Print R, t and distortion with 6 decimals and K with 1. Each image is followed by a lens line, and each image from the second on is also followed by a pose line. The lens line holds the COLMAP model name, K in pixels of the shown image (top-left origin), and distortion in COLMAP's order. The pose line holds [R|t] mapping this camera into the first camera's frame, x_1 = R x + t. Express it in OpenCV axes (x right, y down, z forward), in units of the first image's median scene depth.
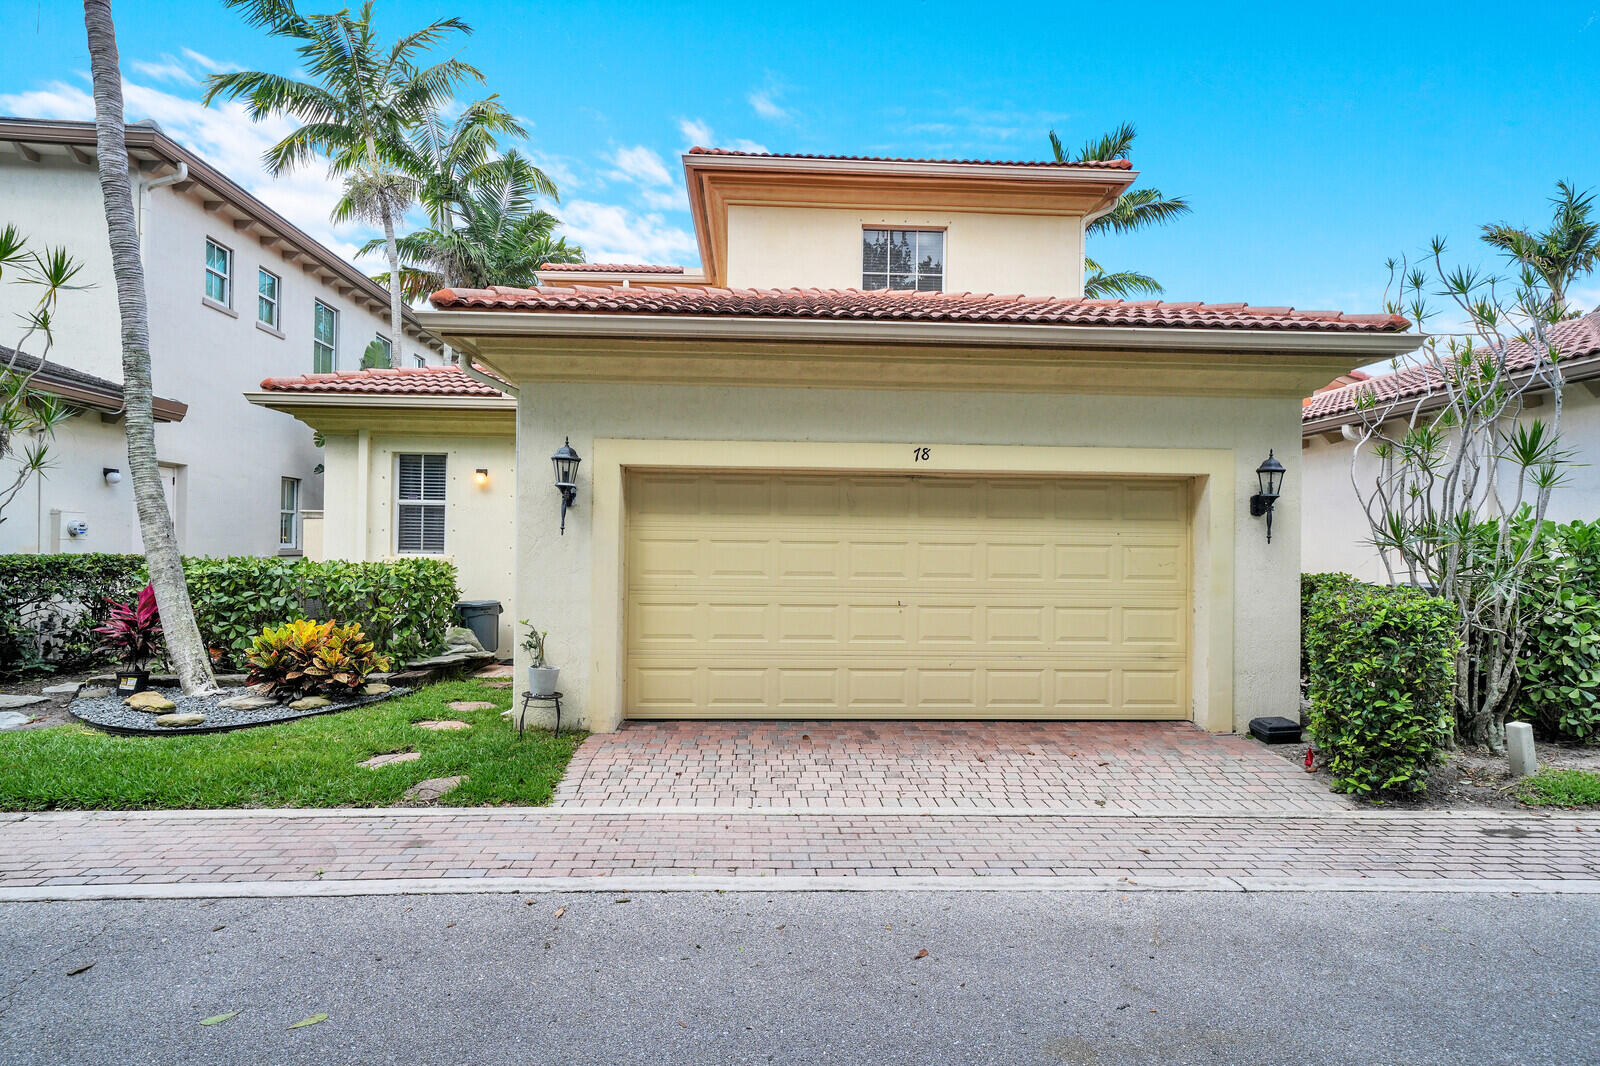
lens RADIAL K [[842.3, 0, 796.5], [0, 842.3, 540.2], [0, 0, 1]] dist [0.017355, 0.002459]
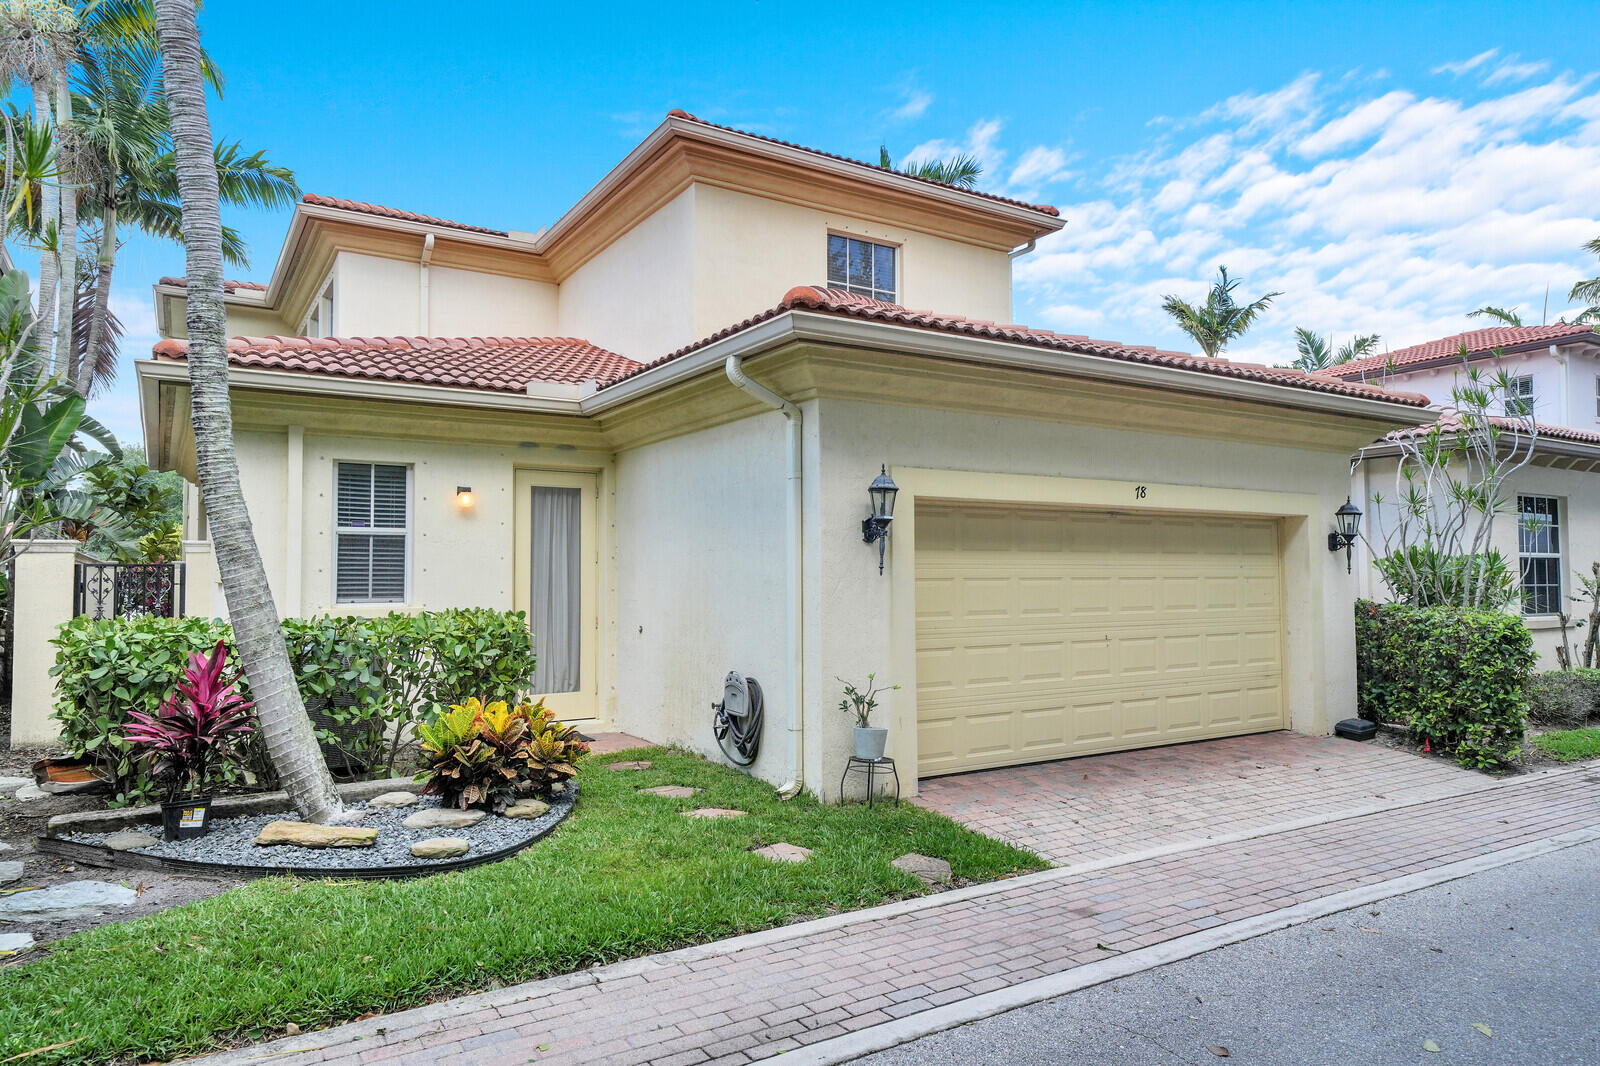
lens RADIAL K [[1020.8, 0, 804.5], [0, 1020.8, 537.8], [0, 0, 1]] dist [0.030544, 0.000598]
pose [[0.871543, 0.003522, 0.490306, -0.812651], [0.012287, 0.999503, -0.029021, -0.013975], [-0.490164, 0.031317, 0.871067, 0.102175]]
